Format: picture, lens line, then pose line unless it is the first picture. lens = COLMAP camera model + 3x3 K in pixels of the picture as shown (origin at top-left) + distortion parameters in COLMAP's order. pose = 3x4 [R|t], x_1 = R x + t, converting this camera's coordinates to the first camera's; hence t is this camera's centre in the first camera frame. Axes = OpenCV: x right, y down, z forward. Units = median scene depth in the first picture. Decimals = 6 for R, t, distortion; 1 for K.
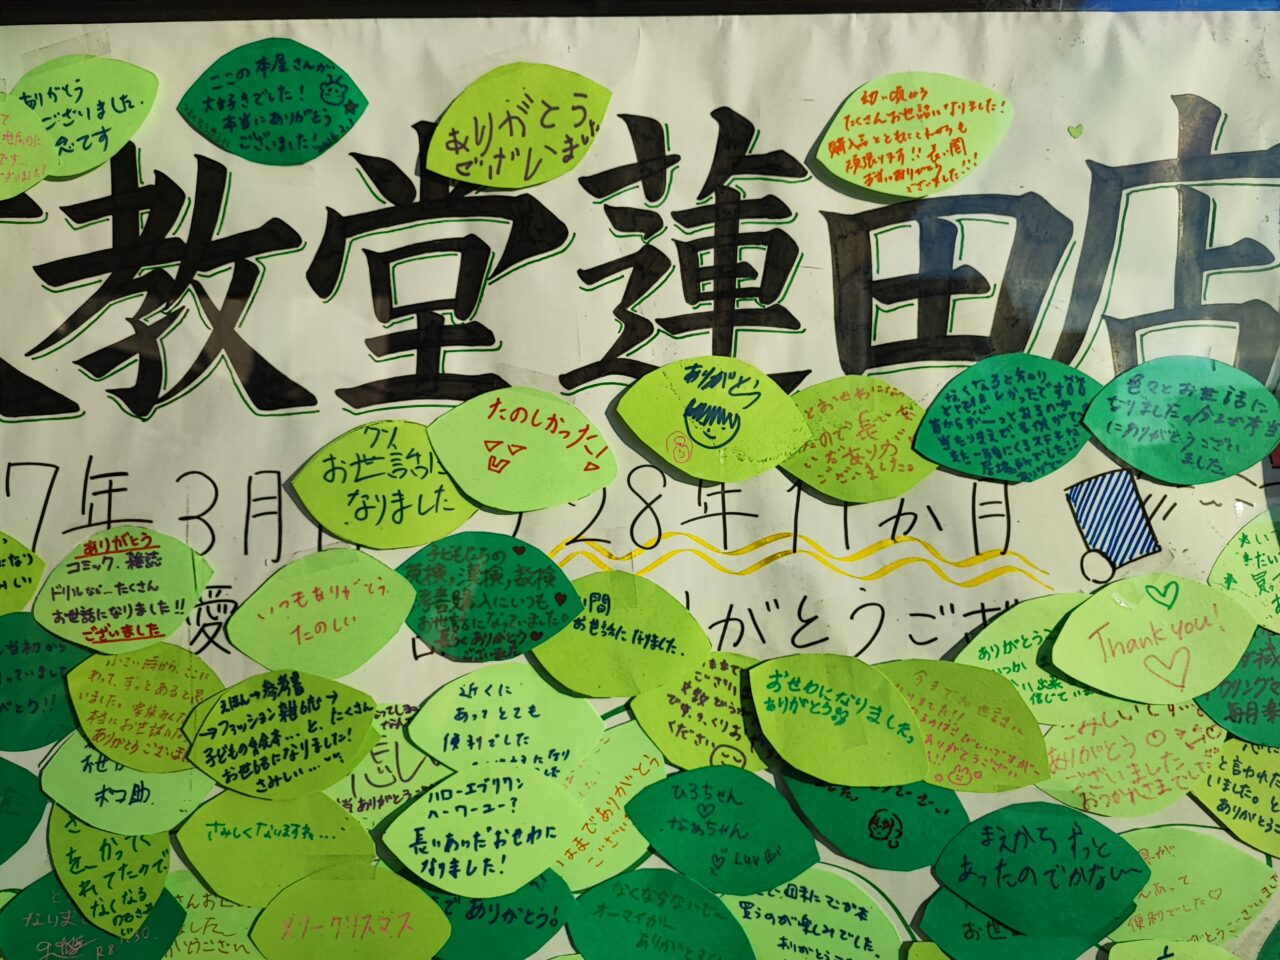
lens RADIAL K [[923.1, 0, 645.2], [0, 923.1, 473.2], [0, 0, 1]] dist [0.039873, -0.046784]
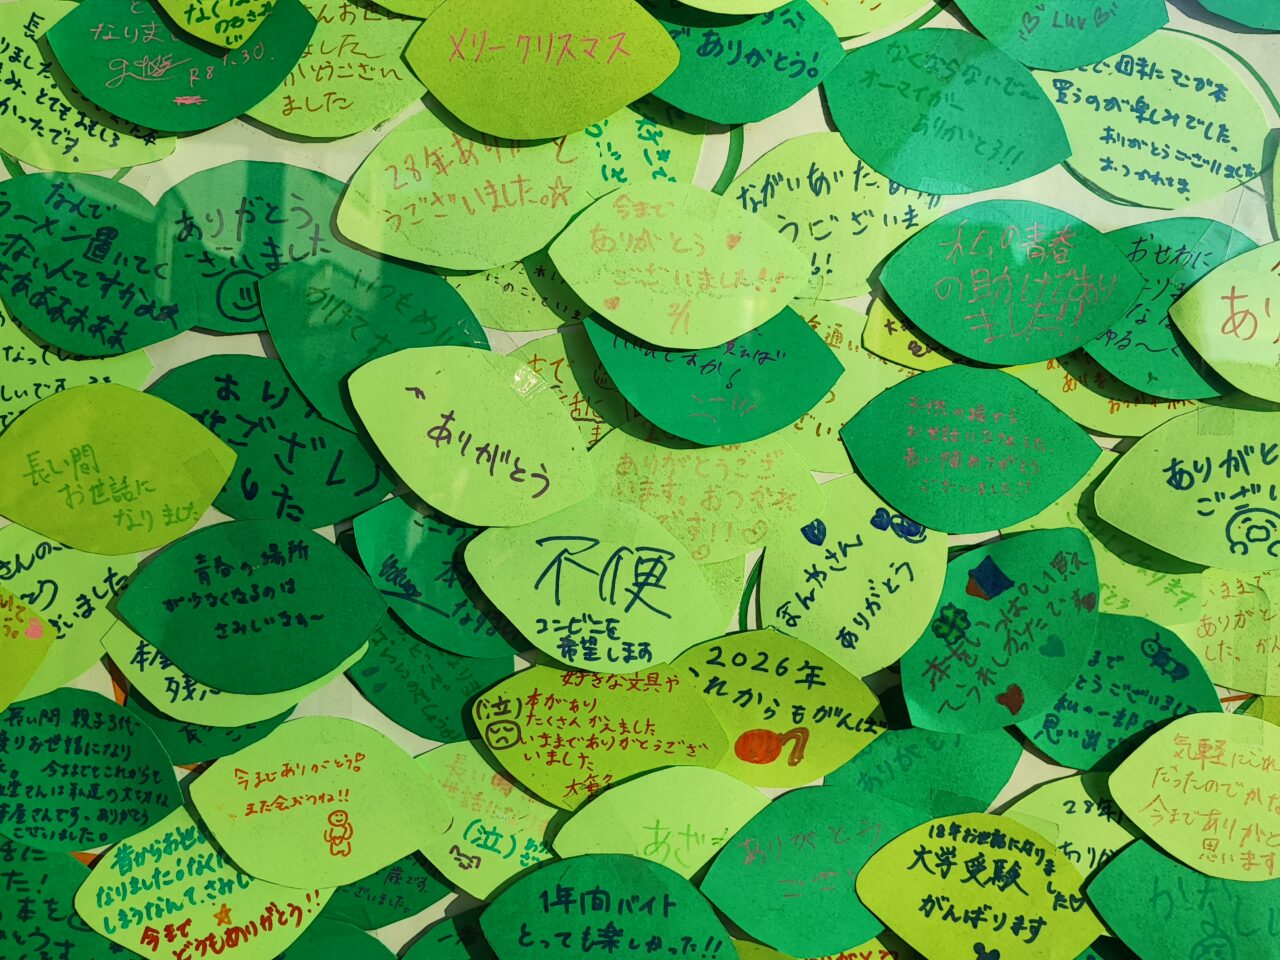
lens RADIAL K [[923.1, 0, 645.2], [0, 923.1, 473.2], [0, 0, 1]] dist [0.039873, -0.046784]
pose [[0.998017, 0.058356, 0.023609, -0.227986], [-0.059258, 0.997460, 0.039533, 0.771580], [-0.021242, -0.040853, 0.998939, 0.243390]]
